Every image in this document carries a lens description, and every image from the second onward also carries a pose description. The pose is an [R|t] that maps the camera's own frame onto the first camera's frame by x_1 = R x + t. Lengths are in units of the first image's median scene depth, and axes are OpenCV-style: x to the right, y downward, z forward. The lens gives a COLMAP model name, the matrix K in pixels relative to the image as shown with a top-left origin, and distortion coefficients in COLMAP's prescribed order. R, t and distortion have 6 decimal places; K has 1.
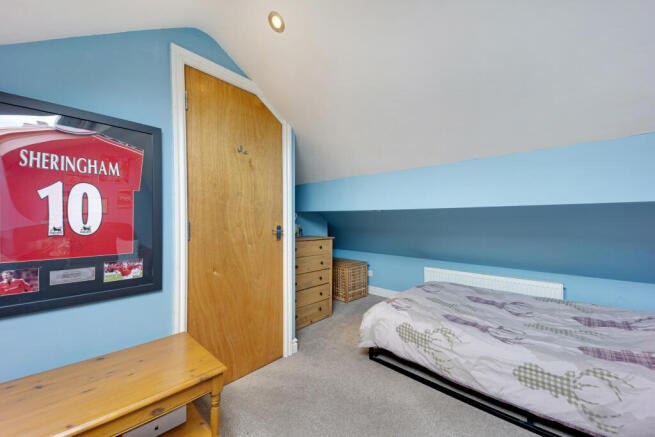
lens RADIAL K [[256.5, 0, 324.5], [0, 256.5, 220.0], [0, 0, 1]] dist [0.025822, -0.004959]
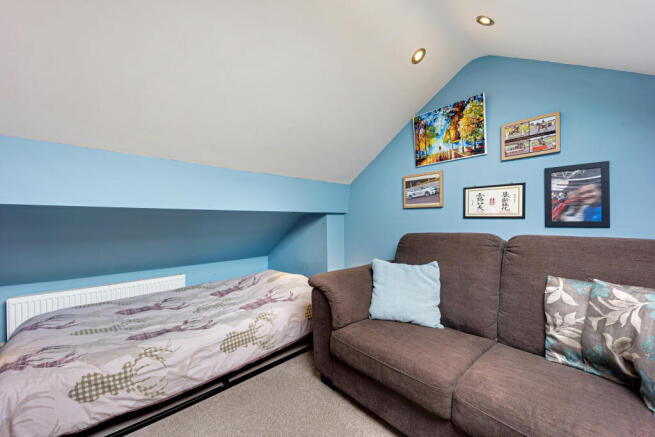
lens RADIAL K [[256.5, 0, 325.4], [0, 256.5, 215.9], [0, 0, 1]] dist [0.025822, -0.004959]
pose [[0.085116, 0.013286, 0.996282, -0.342269], [0.015130, 0.999779, -0.014625, -0.000449], [-0.996256, 0.016319, 0.084896, 0.323464]]
